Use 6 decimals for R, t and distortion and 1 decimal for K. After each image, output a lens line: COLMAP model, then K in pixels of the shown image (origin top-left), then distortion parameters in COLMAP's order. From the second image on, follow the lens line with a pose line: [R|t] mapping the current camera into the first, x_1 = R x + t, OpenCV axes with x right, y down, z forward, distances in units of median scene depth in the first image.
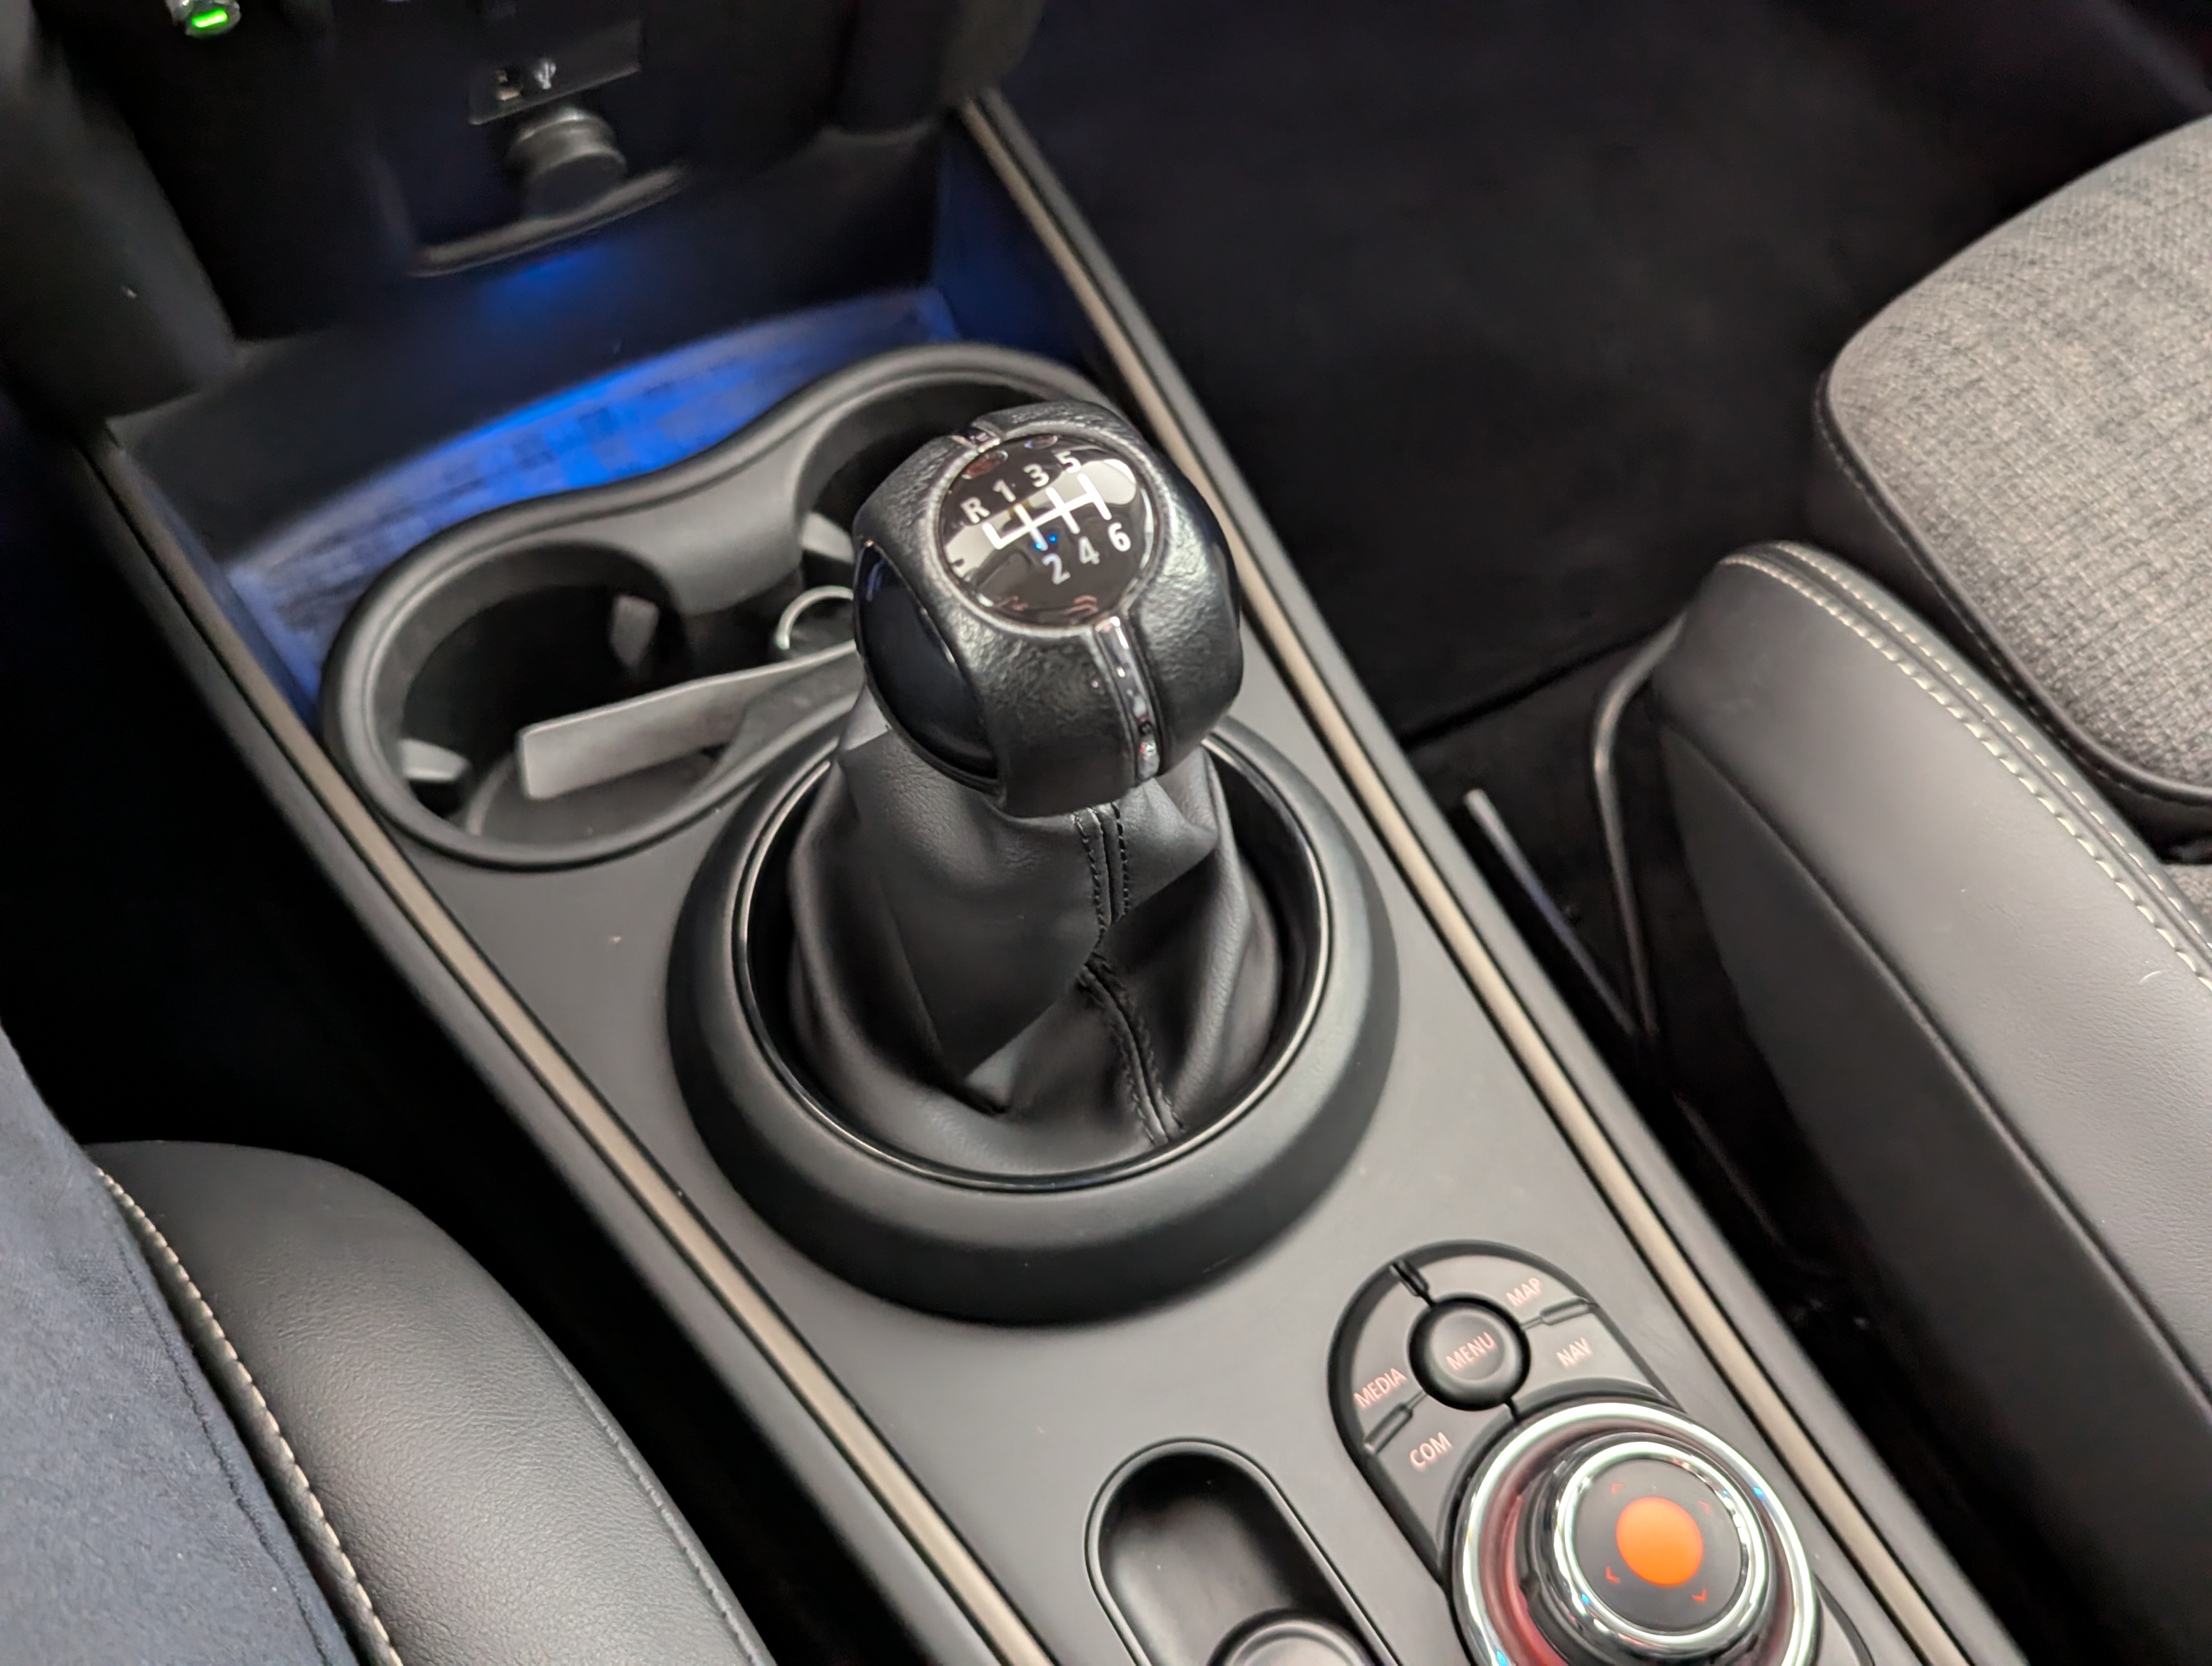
lens RADIAL K [[2021.7, 0, 1106.0], [0, 2021.7, 833.0], [0, 0, 1]] dist [0.051961, -0.021410]
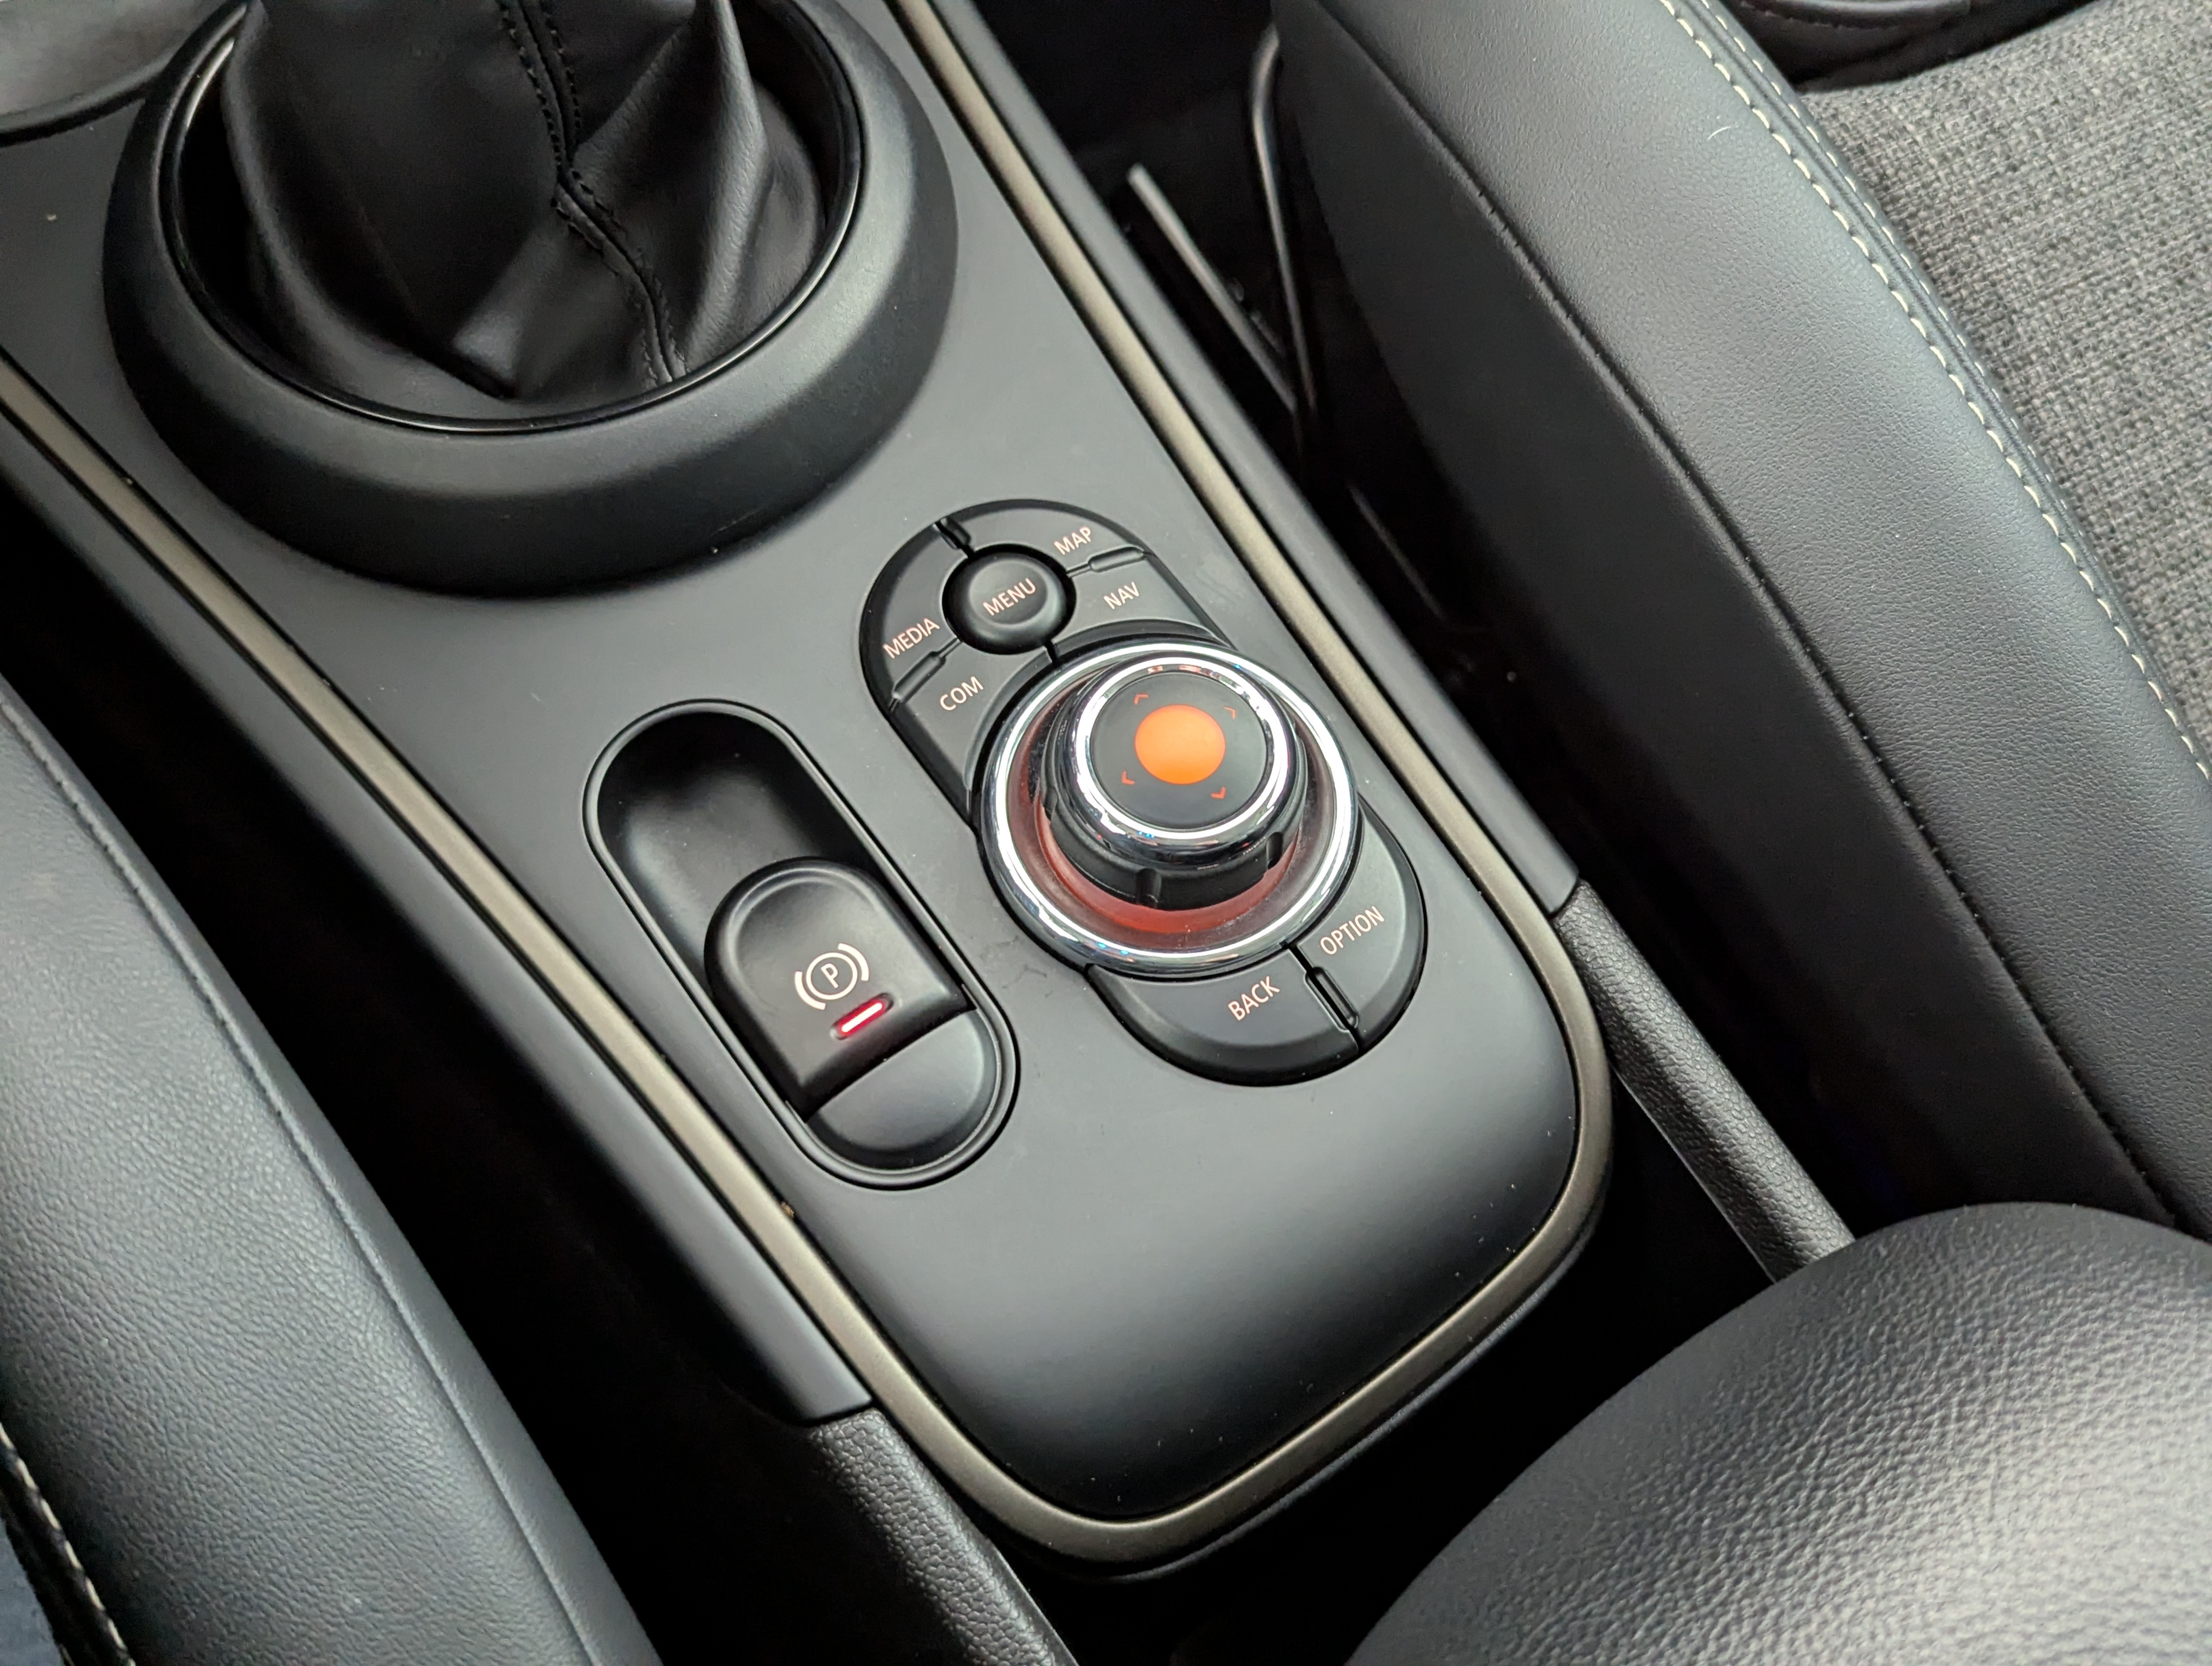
lens RADIAL K [[2021.7, 0, 1106.0], [0, 2021.7, 833.0], [0, 0, 1]] dist [0.051961, -0.021410]
pose [[0.995963, -0.049393, 0.074956, 0.148471], [0.035040, 0.982682, 0.181958, 0.194103], [-0.082646, -0.178597, 0.980445, 0.071046]]
